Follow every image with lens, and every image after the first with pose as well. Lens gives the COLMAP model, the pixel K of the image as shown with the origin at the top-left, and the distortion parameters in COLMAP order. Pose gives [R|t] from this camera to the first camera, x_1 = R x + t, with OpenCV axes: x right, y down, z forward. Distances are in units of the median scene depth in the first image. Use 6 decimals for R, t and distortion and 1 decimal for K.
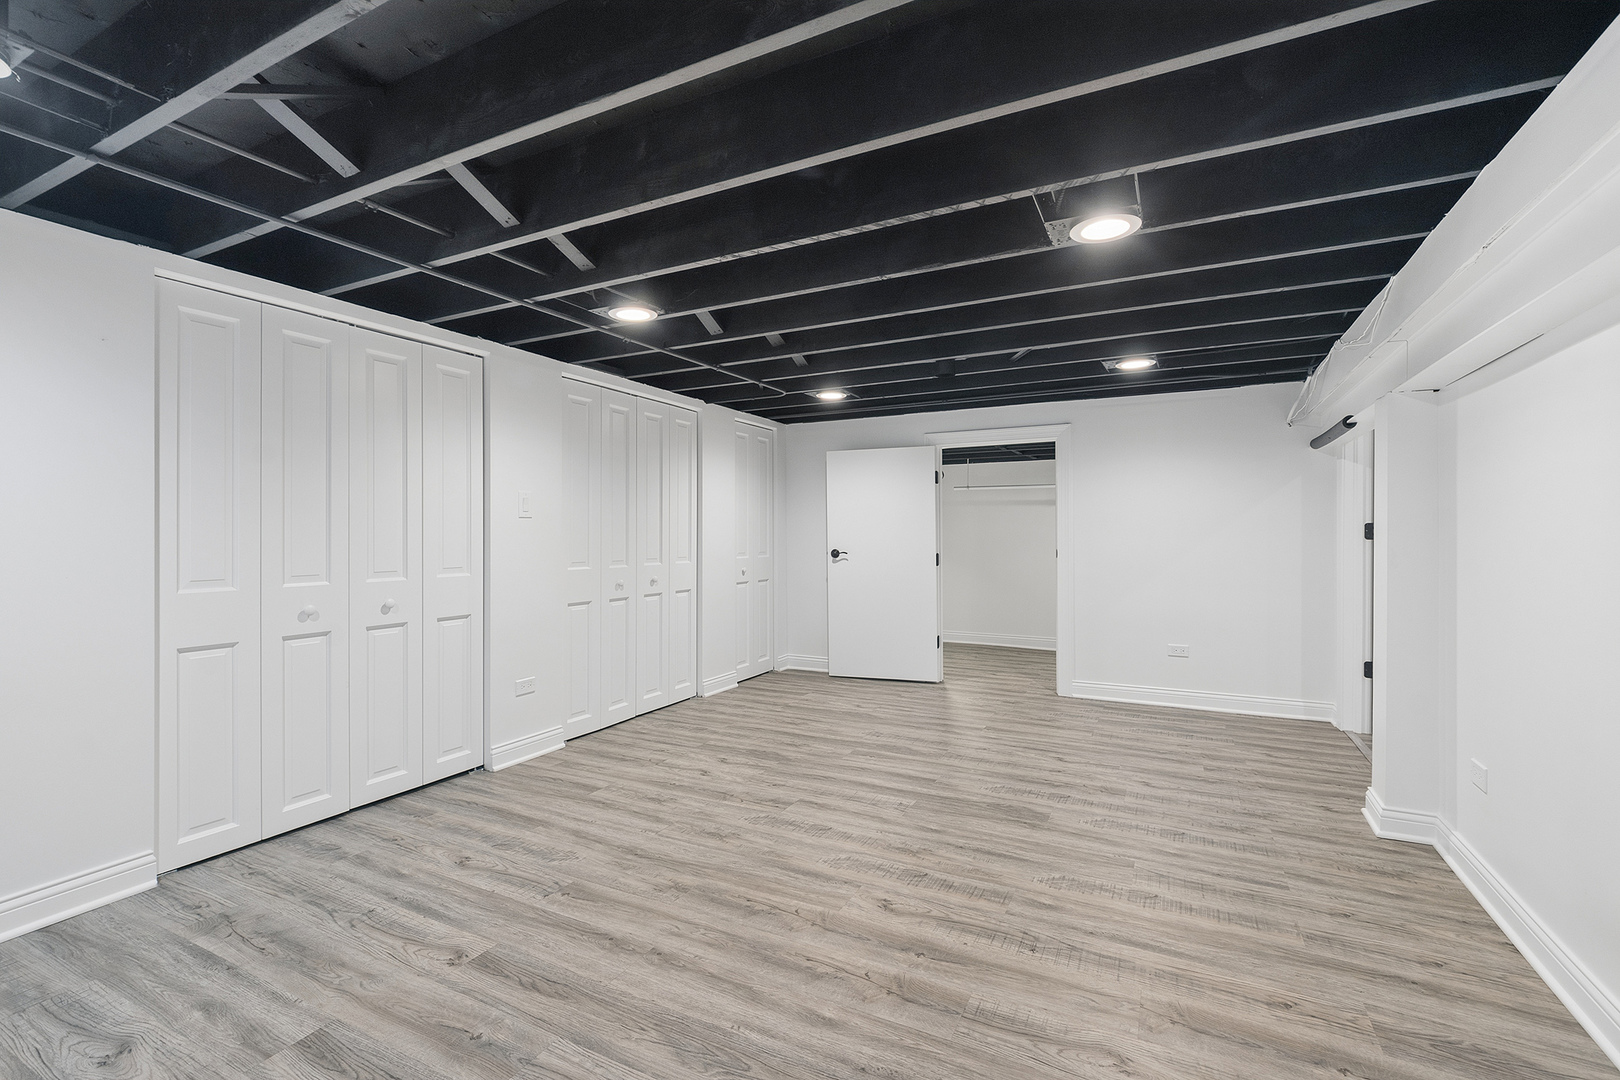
lens RADIAL K [[724.6, 0, 799.5], [0, 724.6, 535.5], [0, 0, 1]] dist [-0.001590, -0.000846]
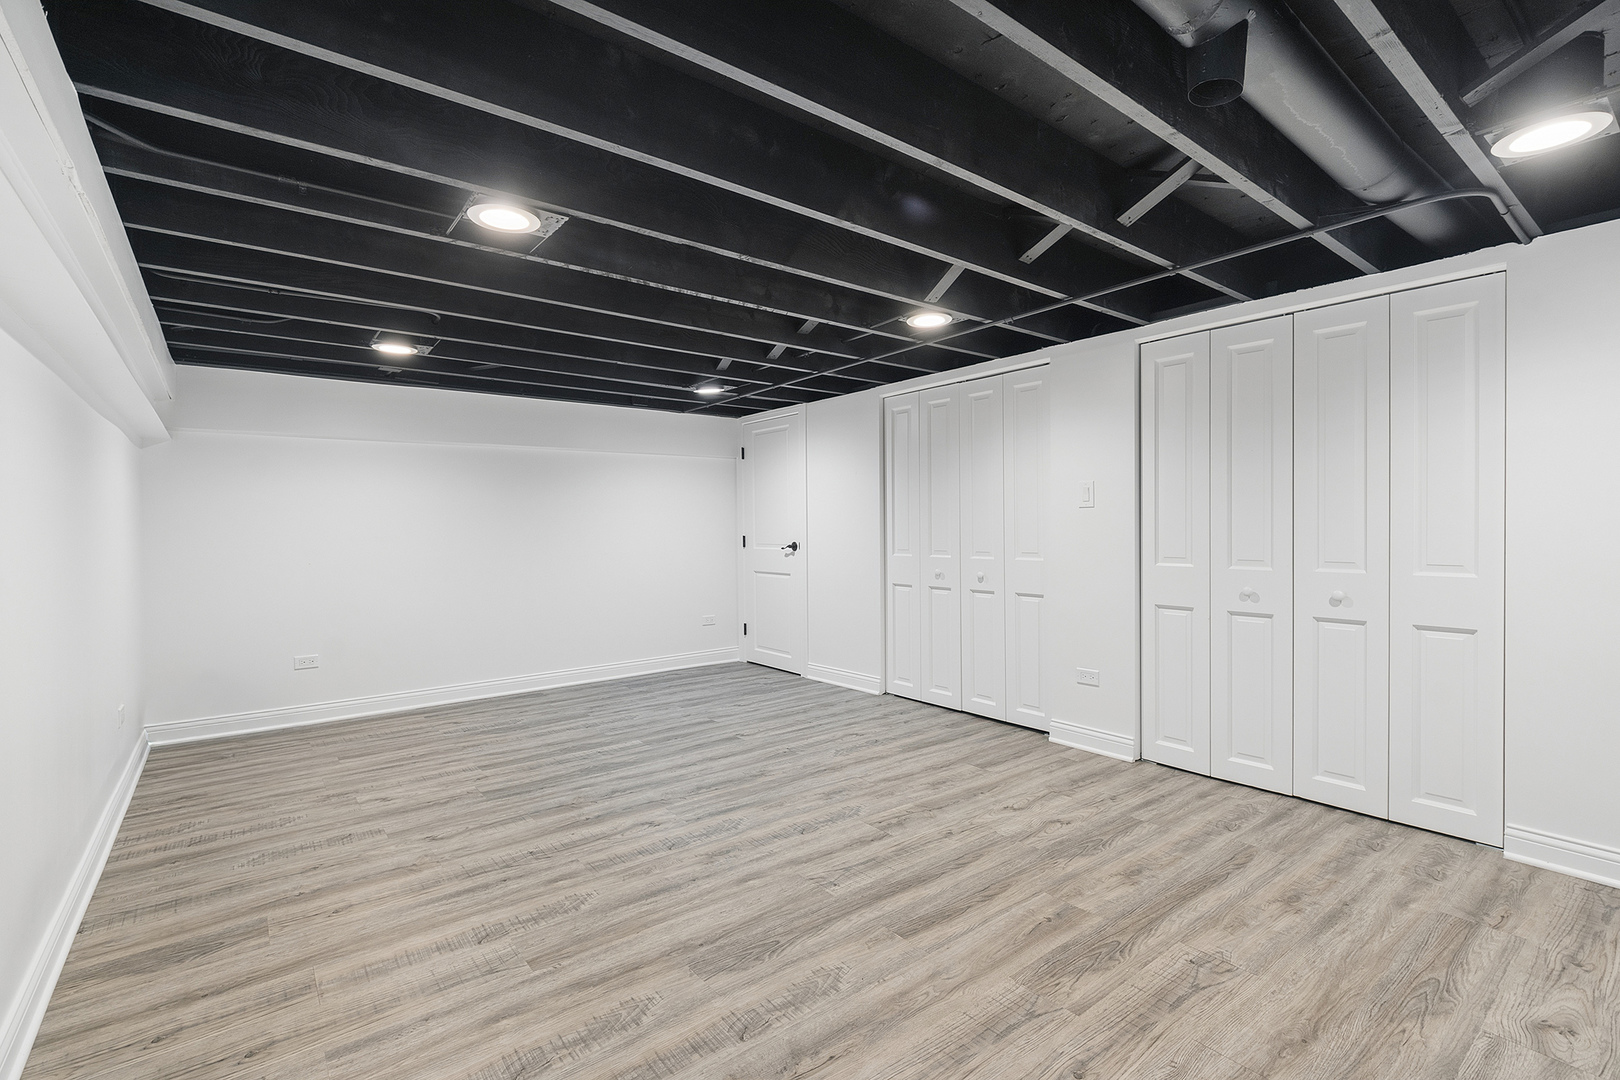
lens RADIAL K [[724.6, 0, 799.4], [0, 724.6, 535.1], [0, 0, 1]] dist [-0.001590, -0.000846]
pose [[-0.414317, 0.019225, -0.909929, 0.901460], [0.005880, 0.999813, 0.018446, -0.009217], [0.910114, 0.002292, -0.414353, 1.378826]]
